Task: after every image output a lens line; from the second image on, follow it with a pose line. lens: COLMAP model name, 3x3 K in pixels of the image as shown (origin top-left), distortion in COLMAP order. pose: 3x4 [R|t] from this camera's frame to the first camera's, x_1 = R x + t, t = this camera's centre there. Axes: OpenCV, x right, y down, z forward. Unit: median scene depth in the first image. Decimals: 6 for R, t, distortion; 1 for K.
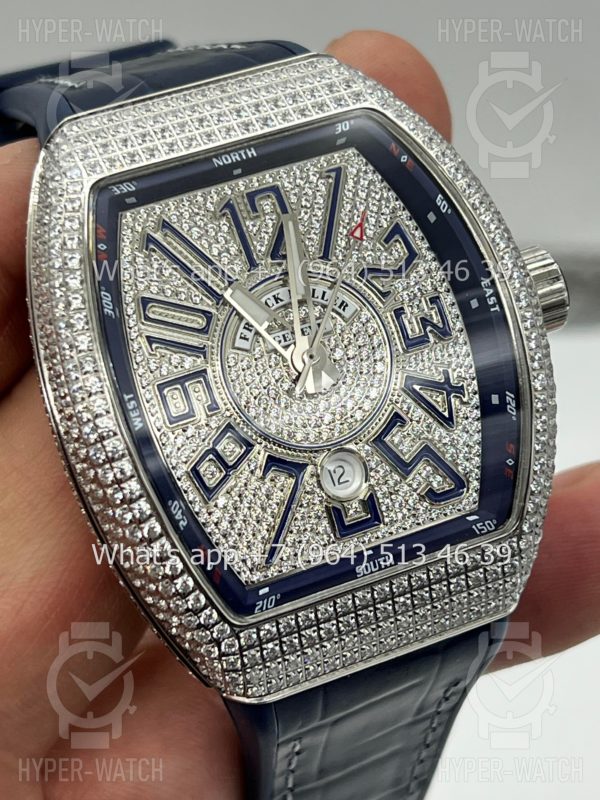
lens RADIAL K [[1879.2, 0, 300.0], [0, 1879.2, 400.0], [0, 0, 1]] dist [0.276638, -0.032637]
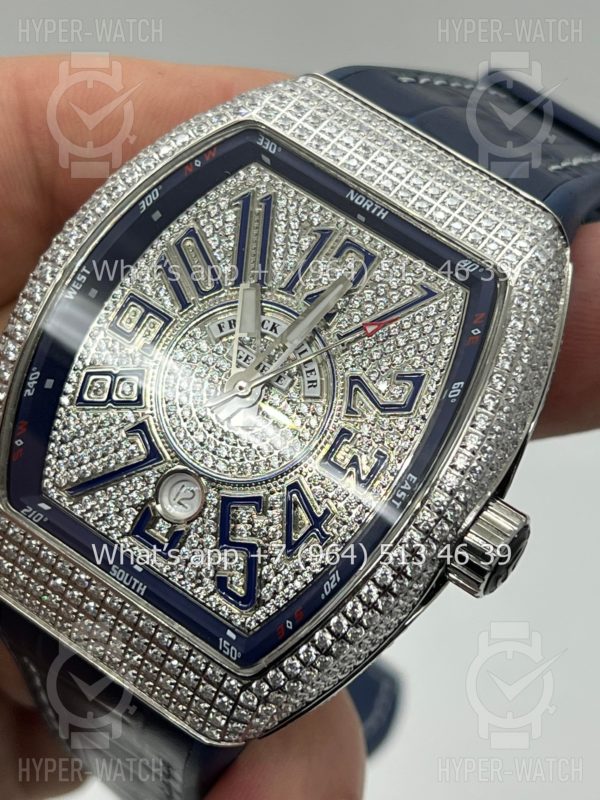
lens RADIAL K [[1879.2, 0, 300.0], [0, 1879.2, 400.0], [0, 0, 1]] dist [0.276638, -0.032637]
pose [[0.513007, 0.706587, -0.487400, 0.493399], [-0.719114, 0.663825, 0.205456, -0.237522], [0.468721, 0.245096, 0.848663, 0.188225]]
